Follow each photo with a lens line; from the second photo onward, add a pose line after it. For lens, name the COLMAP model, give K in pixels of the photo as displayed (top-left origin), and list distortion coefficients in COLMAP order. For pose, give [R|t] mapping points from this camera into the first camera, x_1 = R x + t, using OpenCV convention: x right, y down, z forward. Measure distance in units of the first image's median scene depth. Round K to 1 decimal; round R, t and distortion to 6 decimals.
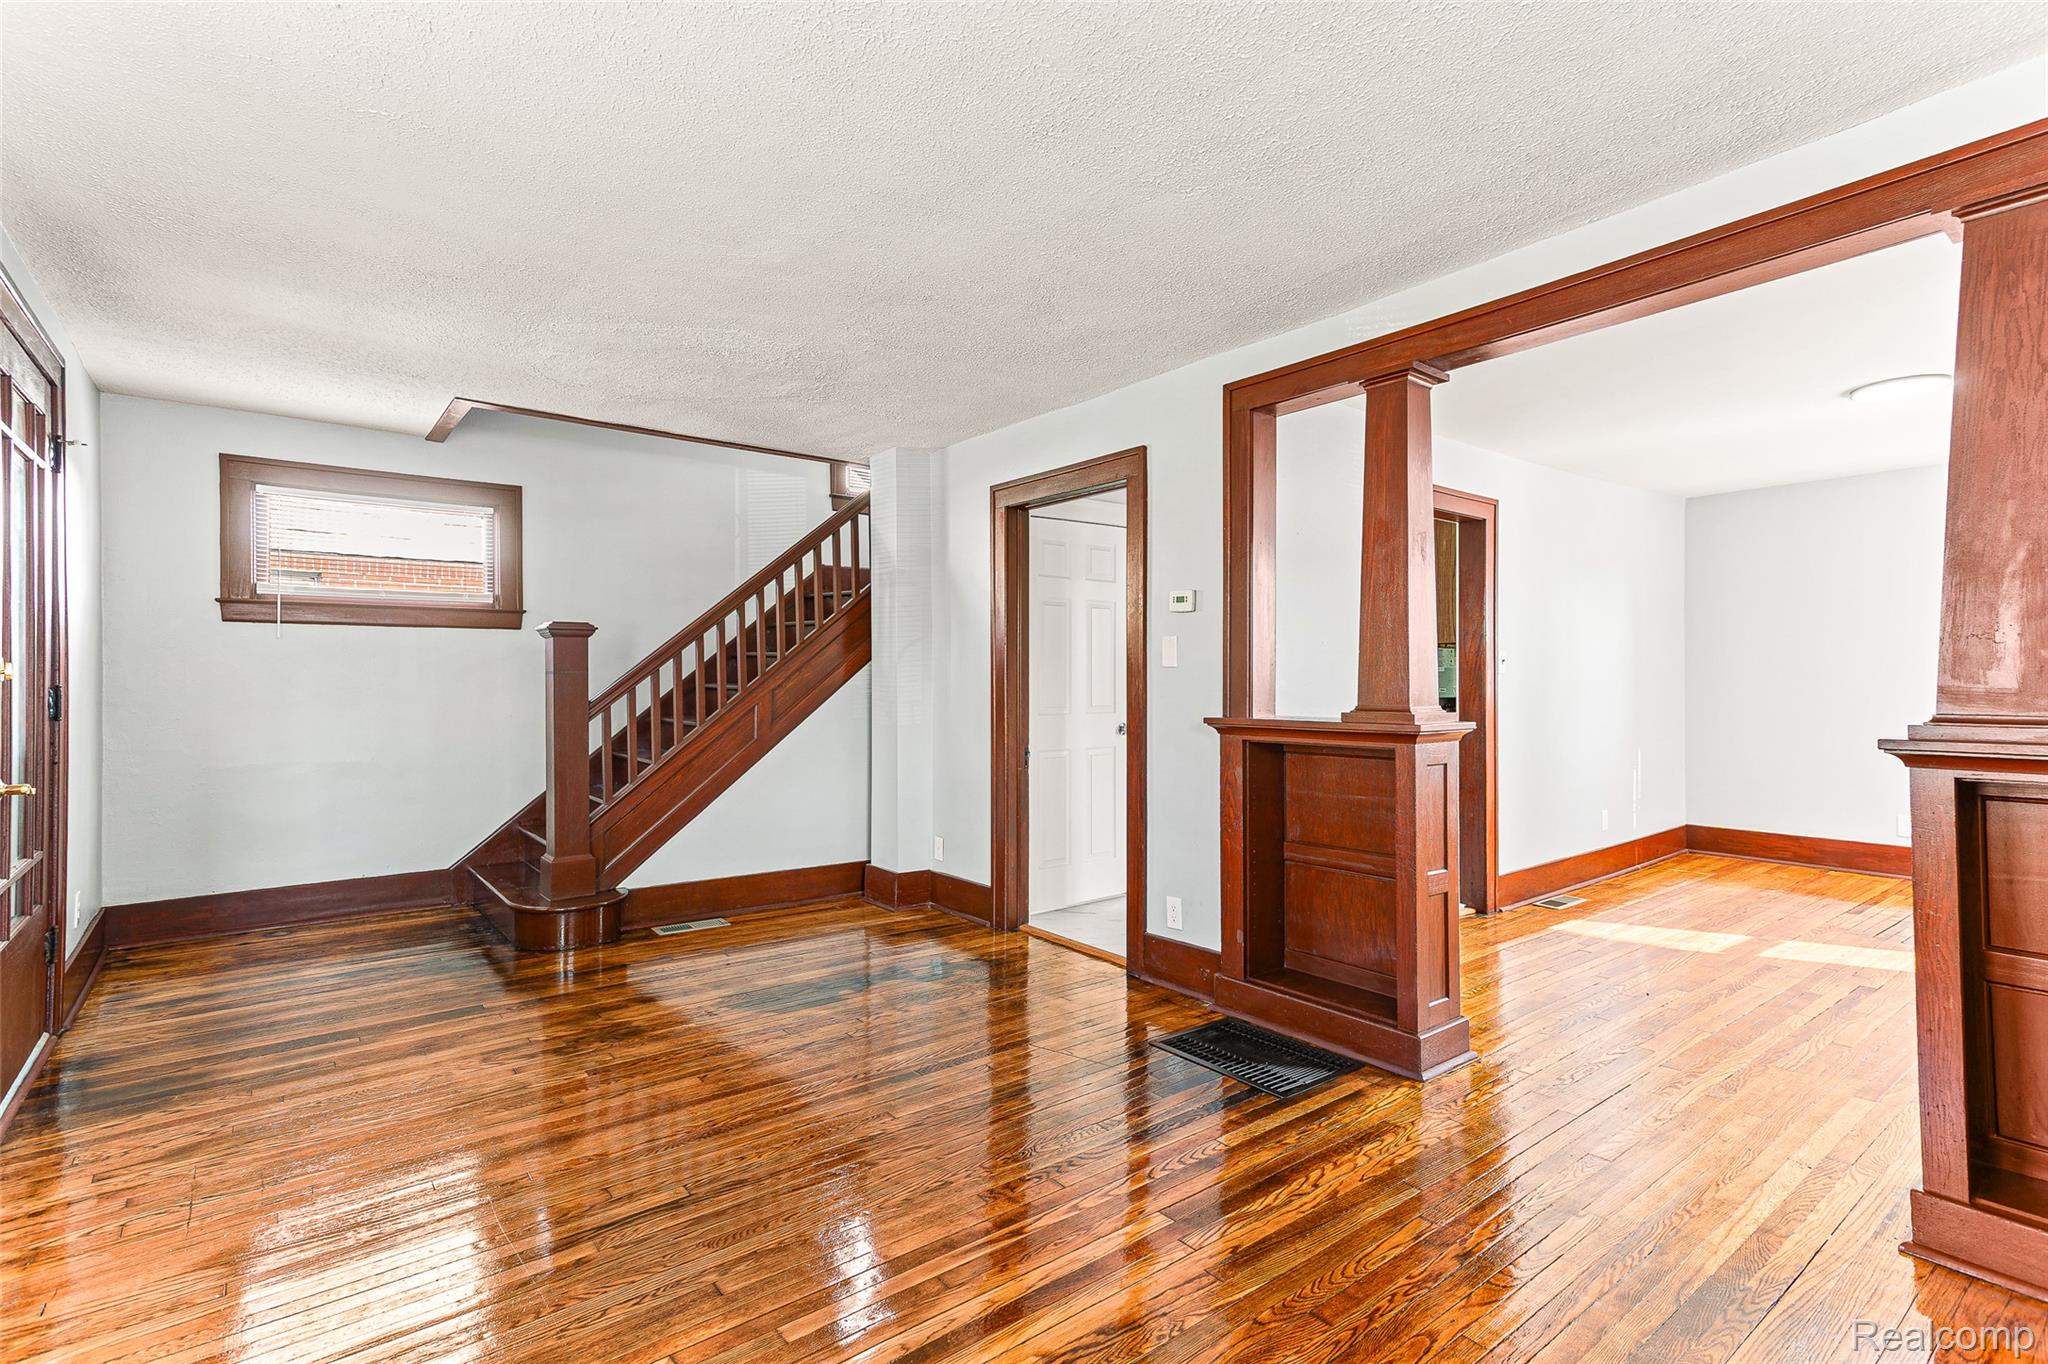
lens RADIAL K [[959.6, 0, 1011.2], [0, 959.6, 680.1], [0, 0, 1]] dist [0.025248, 0.003090]
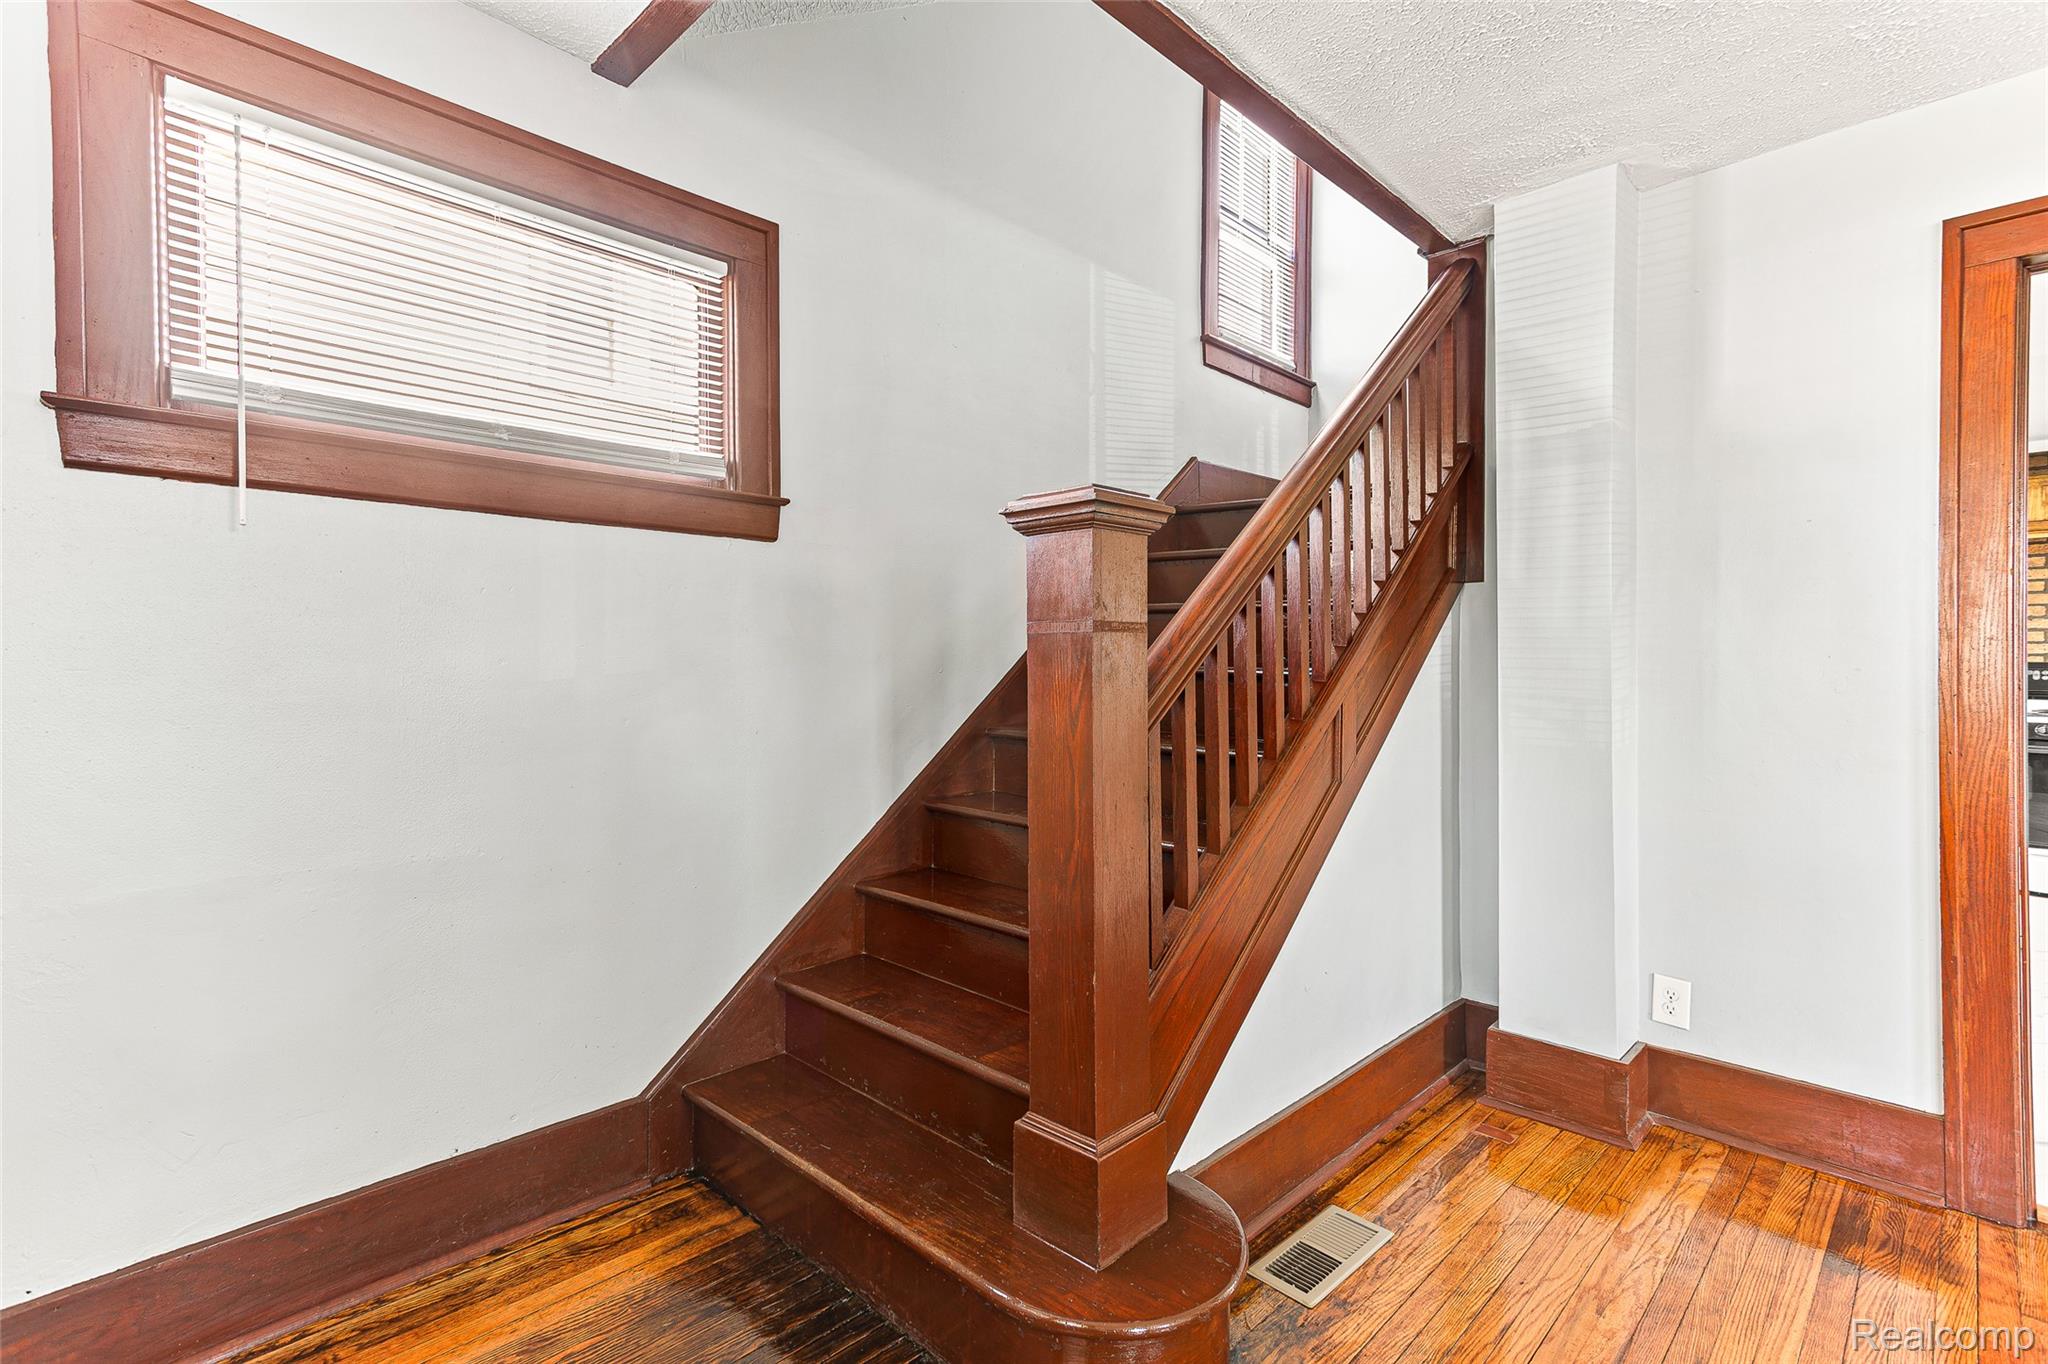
lens RADIAL K [[959.6, 0, 1018.3], [0, 959.6, 668.5], [0, 0, 1]] dist [0.025248, 0.003090]
pose [[0.990979, 0.001380, 0.134010, -0.531628], [-0.002477, 0.999965, 0.008017, 0.004075], [-0.133994, -0.008276, 0.990948, 0.624629]]
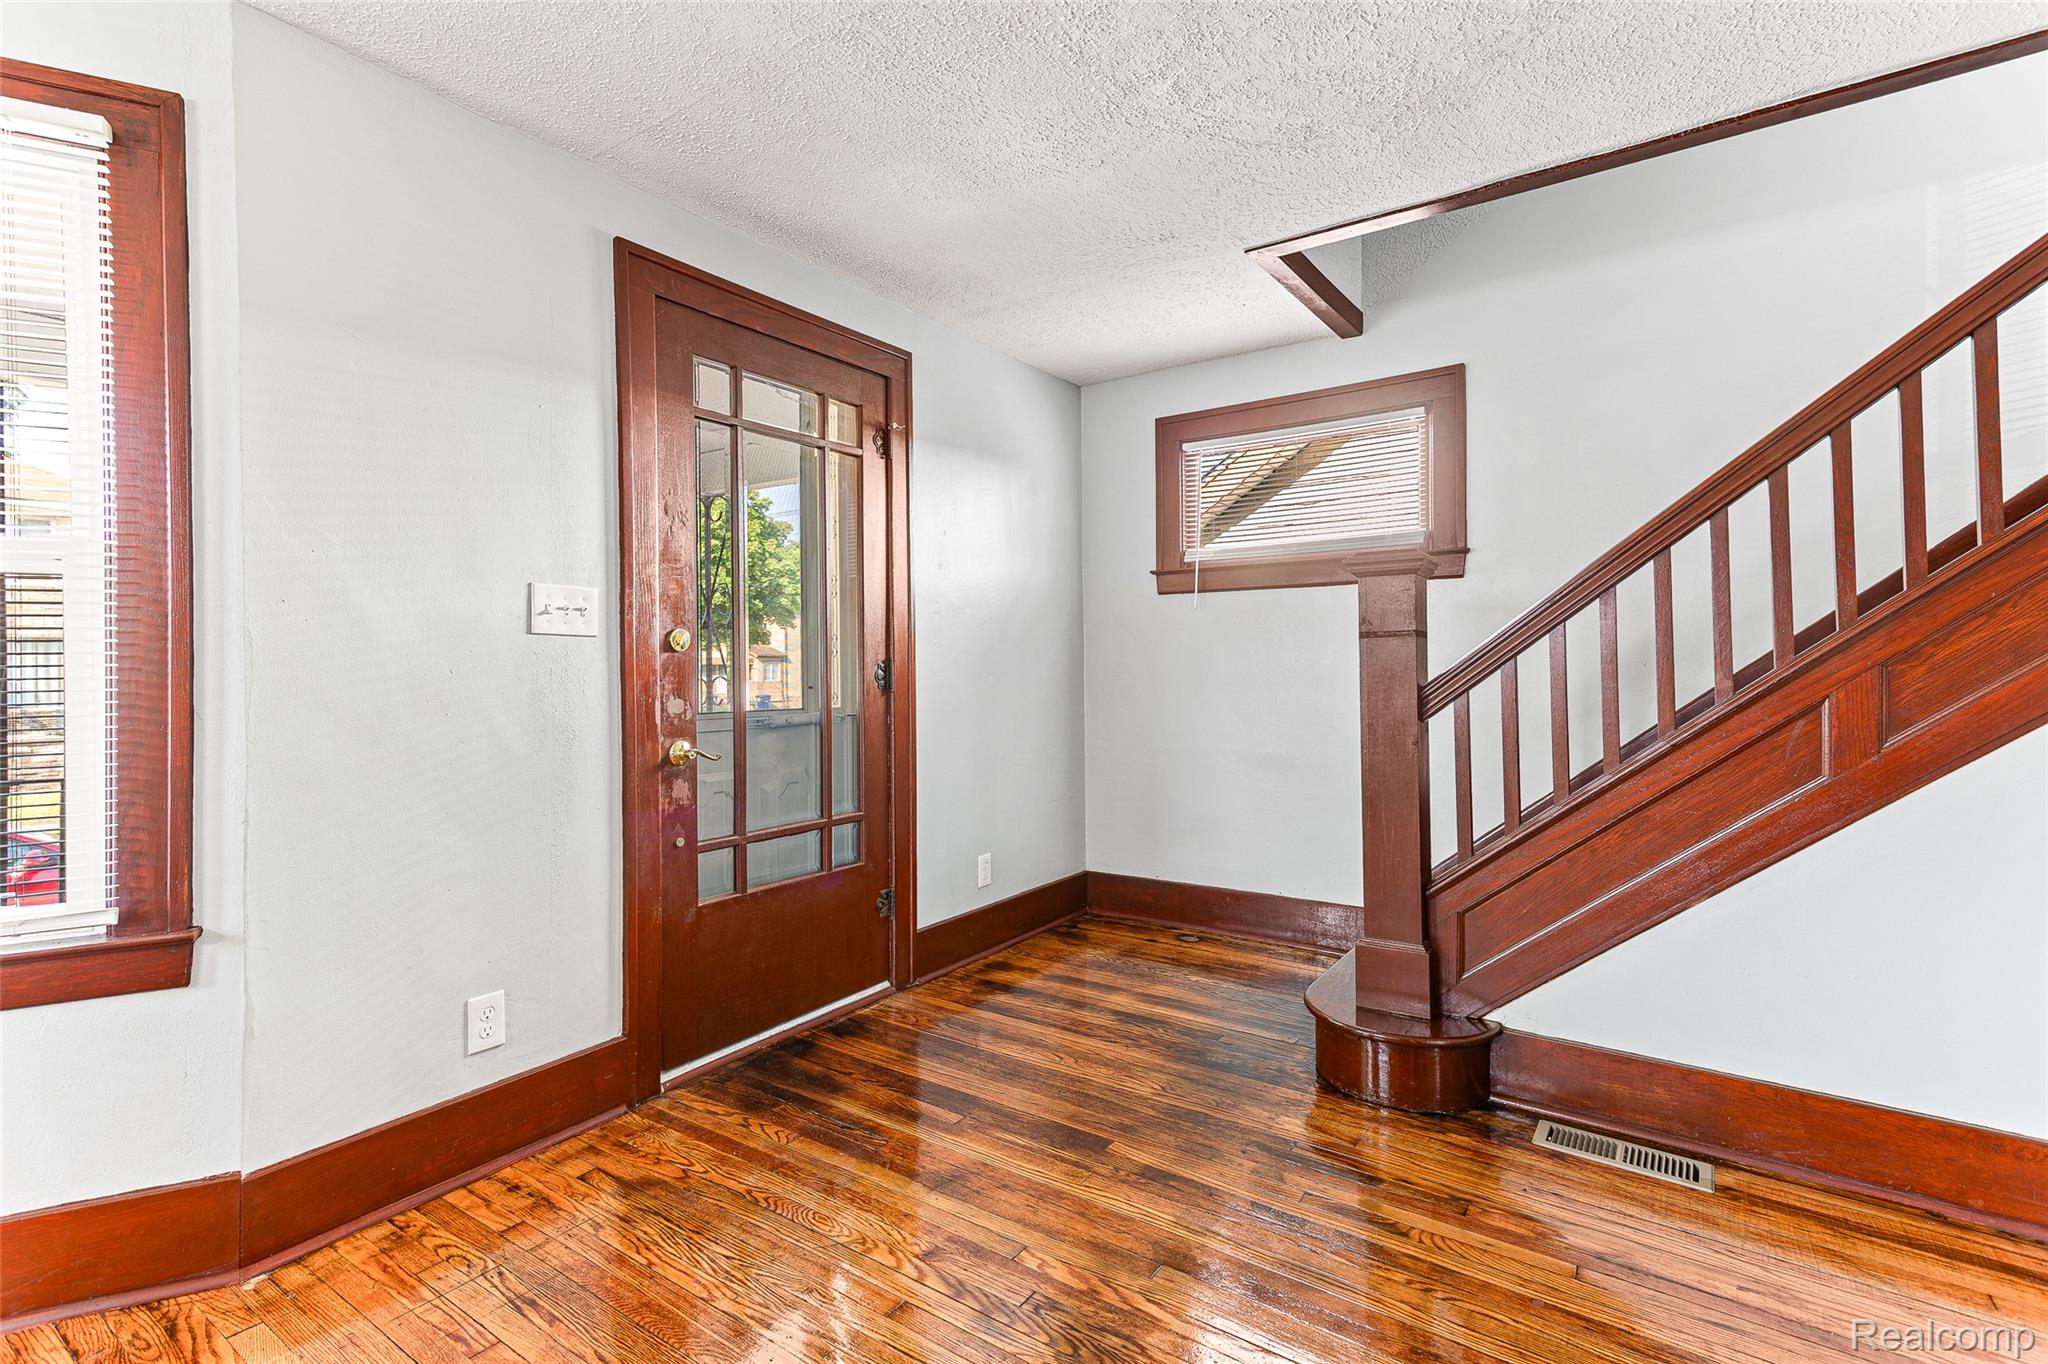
lens RADIAL K [[959.6, 0, 1007.5], [0, 959.6, 664.7], [0, 0, 1]] dist [0.025248, 0.003090]
pose [[0.300644, -0.009322, -0.953691, 0.042945], [0.004640, 0.999955, -0.008312, 0.015125], [0.953725, -0.001927, 0.300674, 0.577906]]
